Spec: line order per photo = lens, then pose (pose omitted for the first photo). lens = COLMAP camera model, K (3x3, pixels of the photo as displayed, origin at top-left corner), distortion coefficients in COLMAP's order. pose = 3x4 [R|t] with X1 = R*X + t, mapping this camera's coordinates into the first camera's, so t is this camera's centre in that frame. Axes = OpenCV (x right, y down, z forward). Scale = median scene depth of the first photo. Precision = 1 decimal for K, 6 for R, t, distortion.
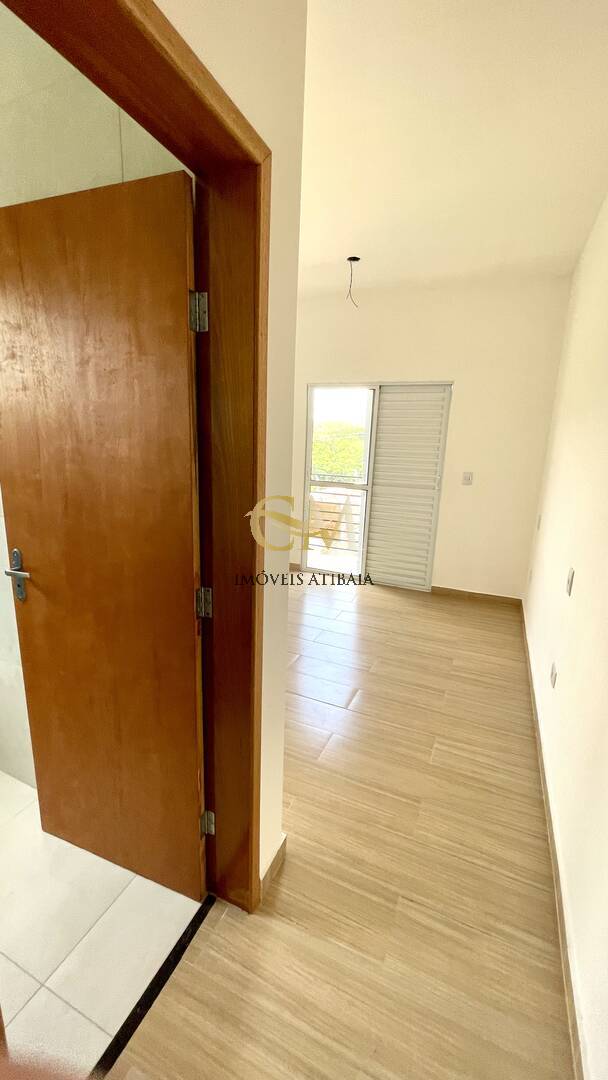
lens RADIAL K [[434.0, 0, 304.0], [0, 434.0, 540.0], [0, 0, 1]] dist [0.004536, -0.004228]
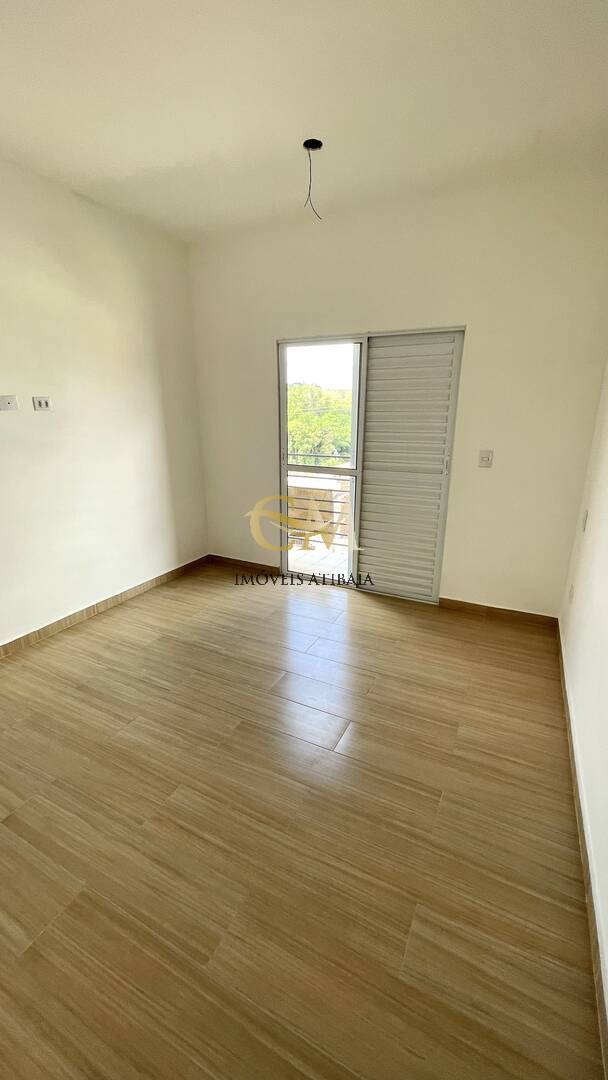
lens RADIAL K [[436.1, 0, 306.8], [0, 436.1, 541.8], [0, 0, 1]] dist [-0.008267, 0.000139]
pose [[0.998444, -0.021275, -0.051537, 0.099170], [0.024497, 0.997731, 0.062716, -0.050263], [0.050086, -0.063881, 0.996700, 0.214153]]
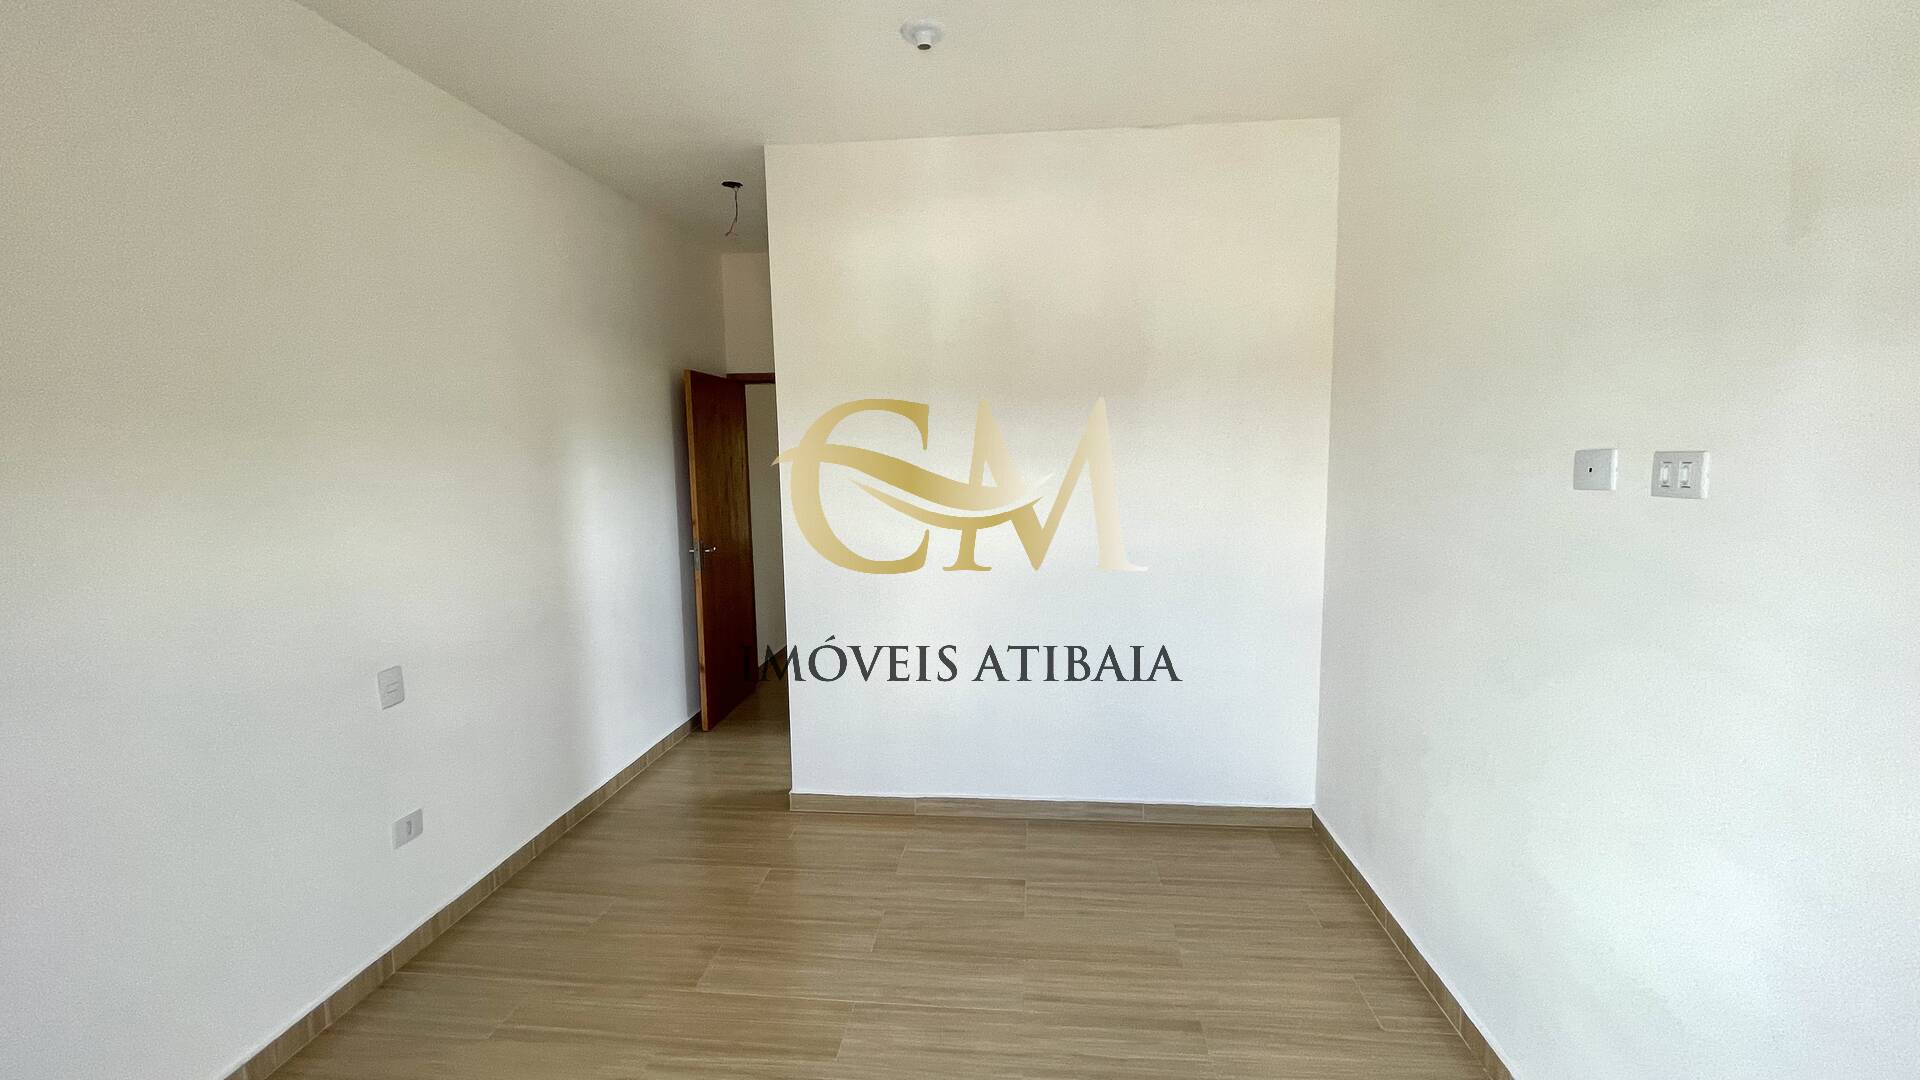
lens RADIAL K [[771.6, 0, 953.8], [0, 771.6, 538.9], [0, 0, 1]] dist [0.004536, -0.004228]
pose [[-0.947960, 0.002136, -0.318382, 0.075967], [-0.100811, 0.946515, 0.306508, -0.260501], [0.302008, 0.322654, -0.897043, 1.028715]]
